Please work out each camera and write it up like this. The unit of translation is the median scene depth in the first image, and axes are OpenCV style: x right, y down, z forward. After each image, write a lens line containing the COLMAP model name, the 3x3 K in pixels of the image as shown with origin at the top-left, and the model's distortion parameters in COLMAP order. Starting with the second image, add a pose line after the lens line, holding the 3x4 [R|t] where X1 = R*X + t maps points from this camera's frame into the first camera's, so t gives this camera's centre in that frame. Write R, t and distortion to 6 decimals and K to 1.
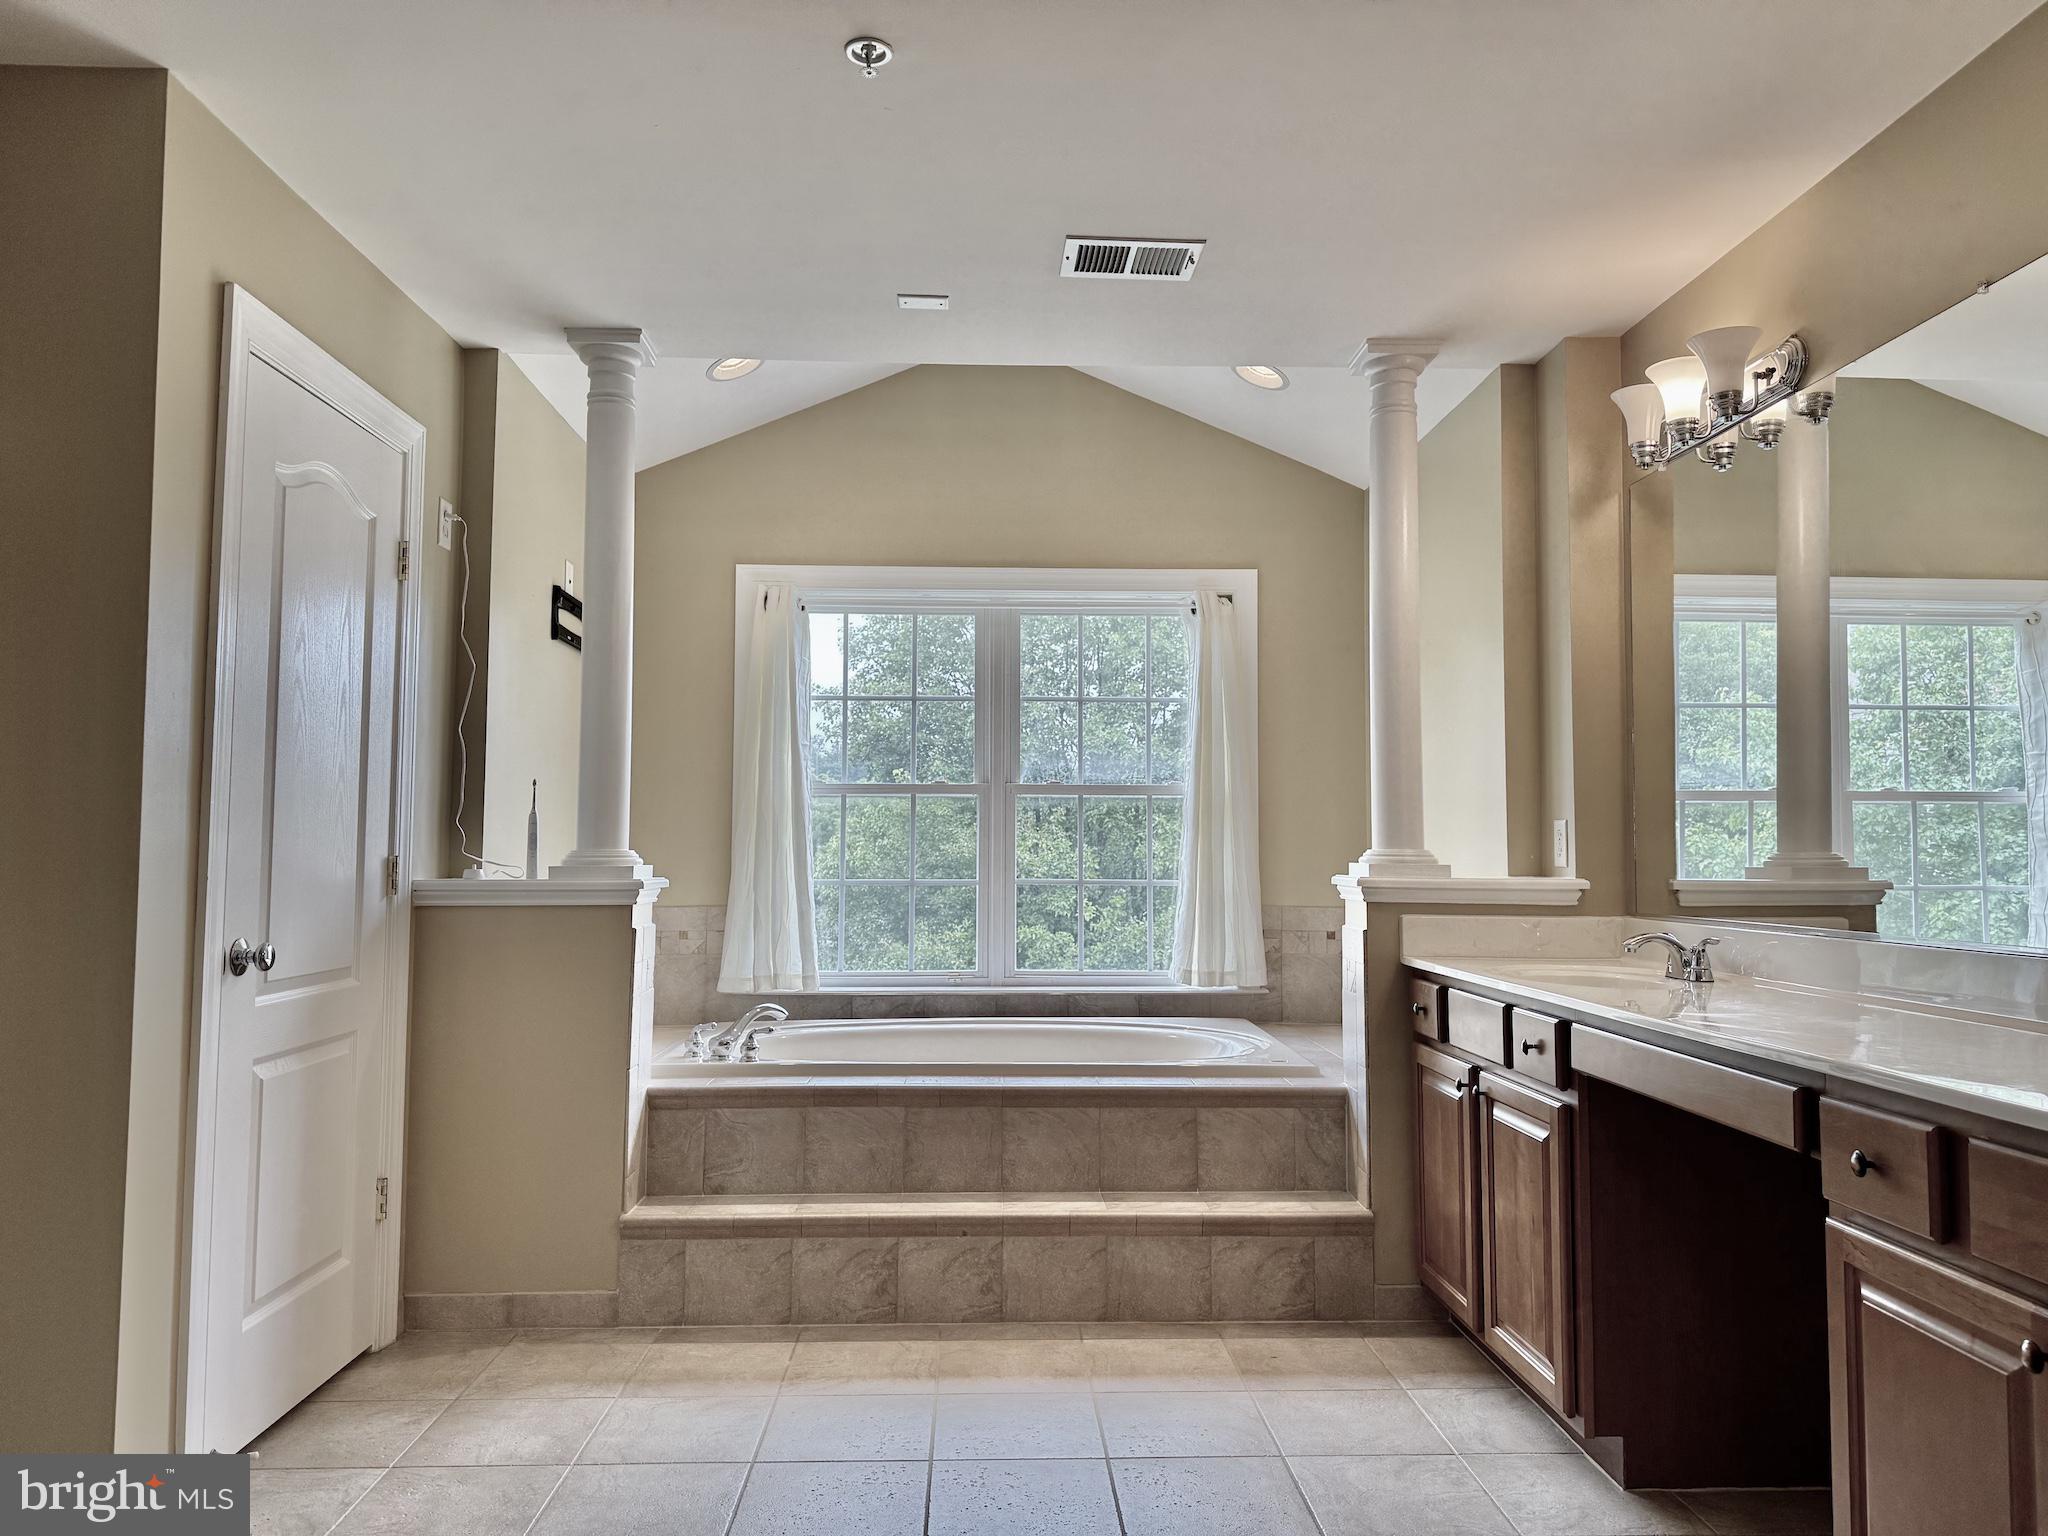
lens RADIAL K [[1571.7, 0, 1024.0], [0, 1571.7, 768.0], [0, 0, 1]] dist [0.004321, -0.144324]
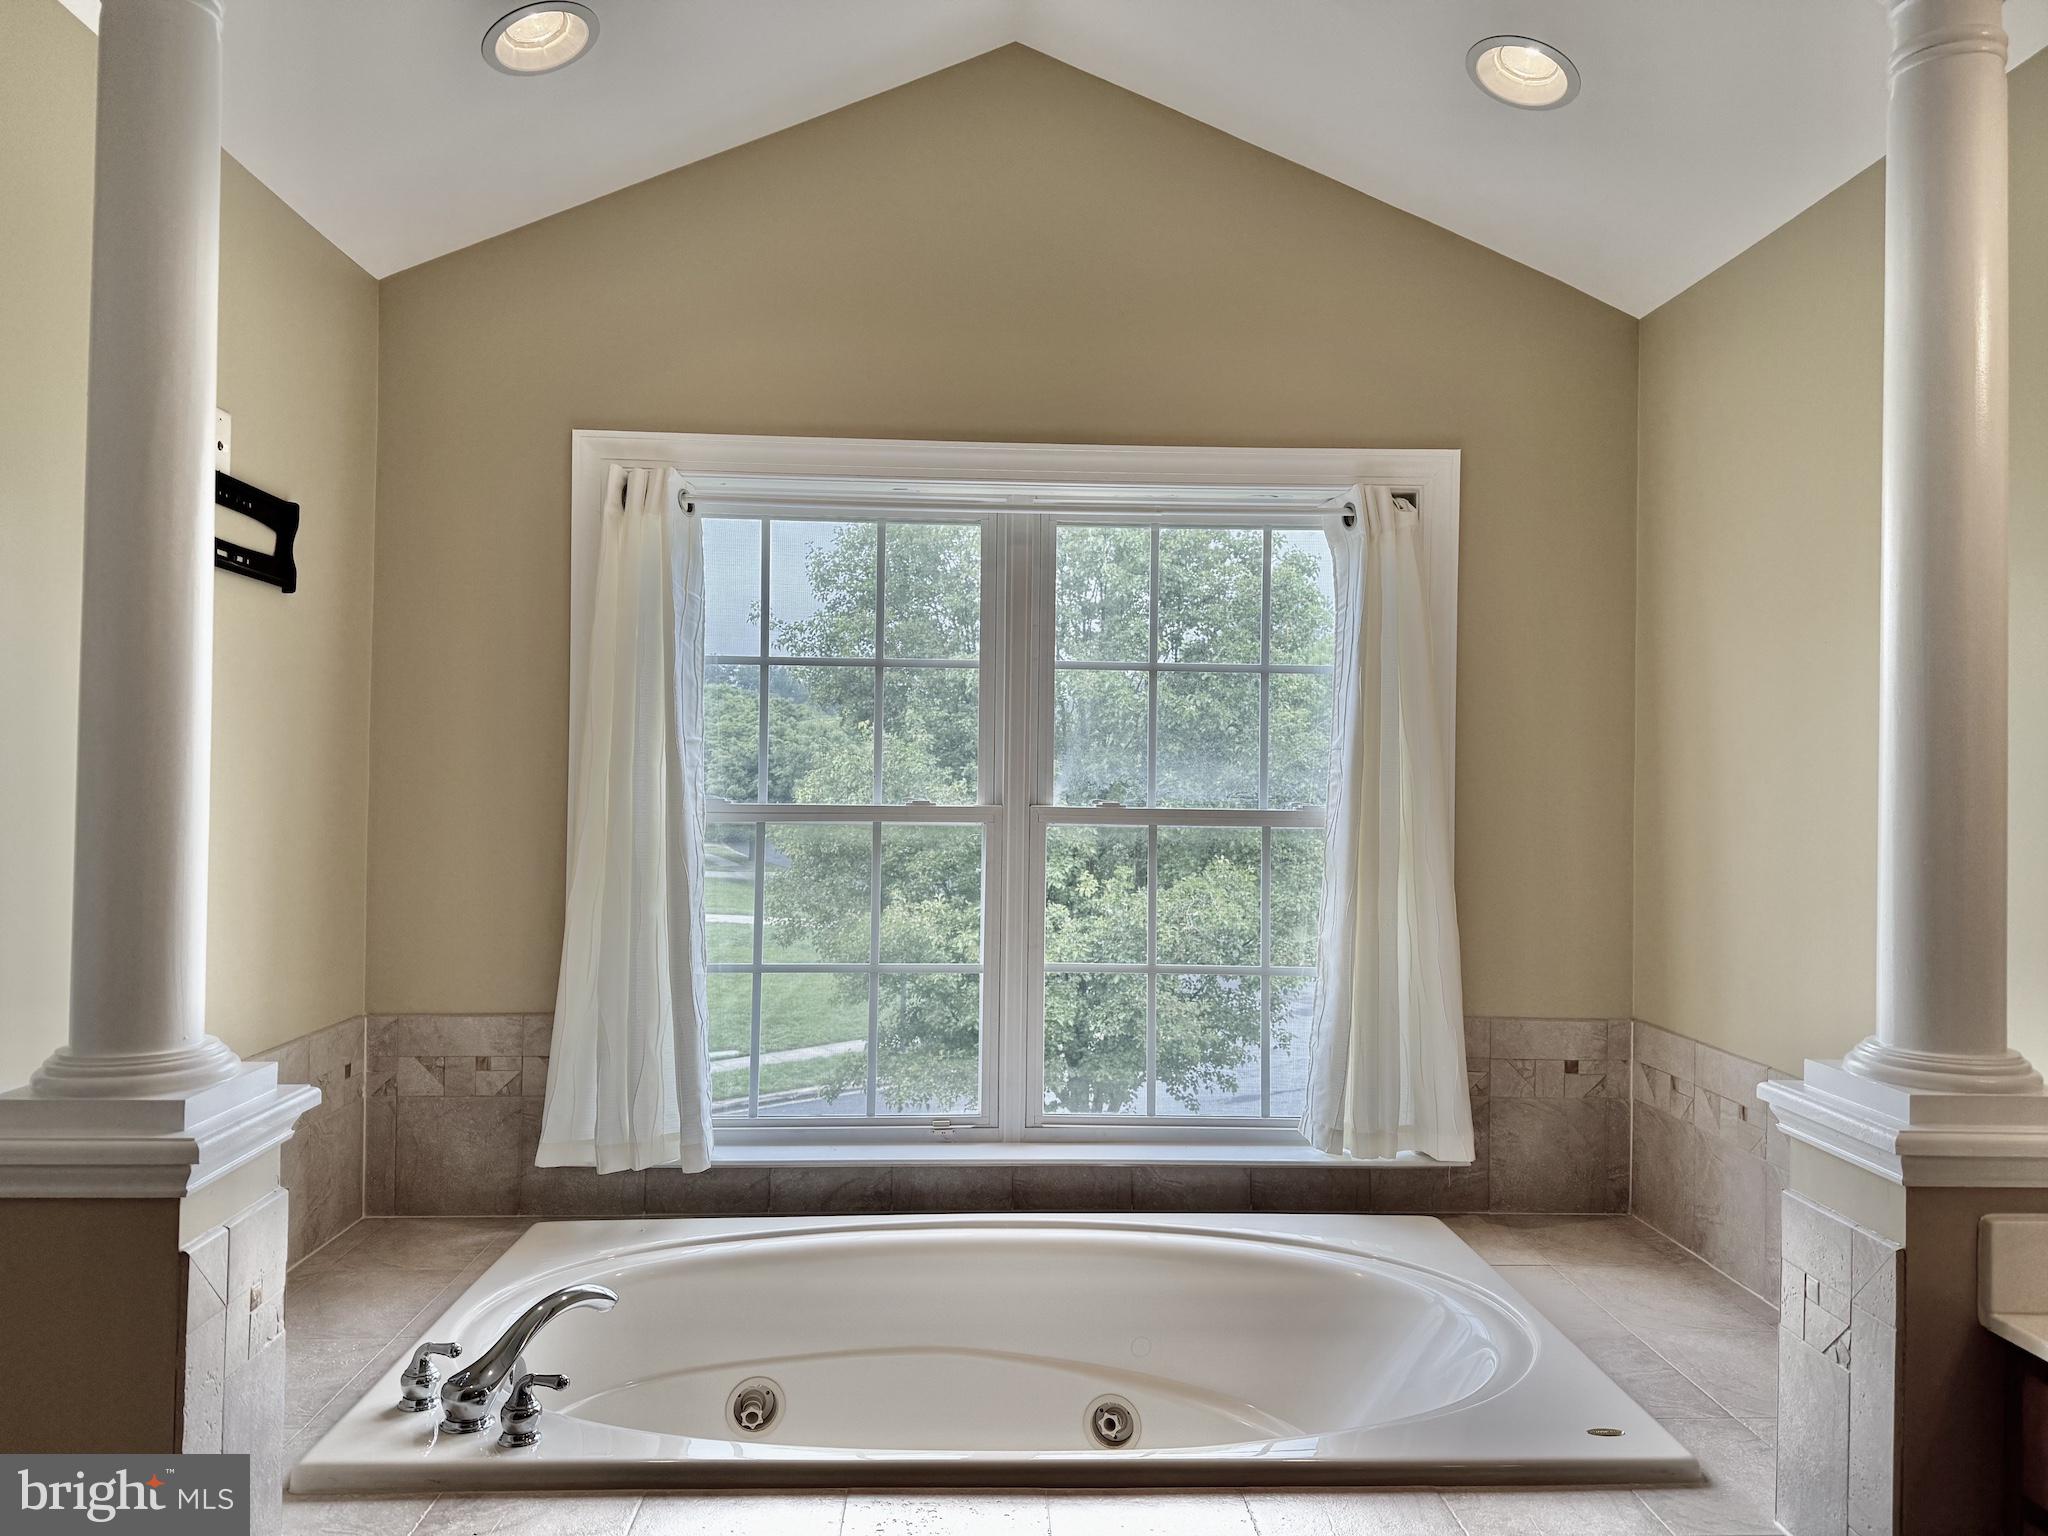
lens RADIAL K [[1571.7, 0, 1024.0], [0, 1571.7, 768.0], [0, 0, 1]] dist [0.004321, -0.144324]
pose [[0.999877, 0.009008, 0.012830, -0.022212], [-0.009564, 0.998987, 0.043968, -0.031681], [-0.012421, -0.044086, 0.998951, 0.410866]]
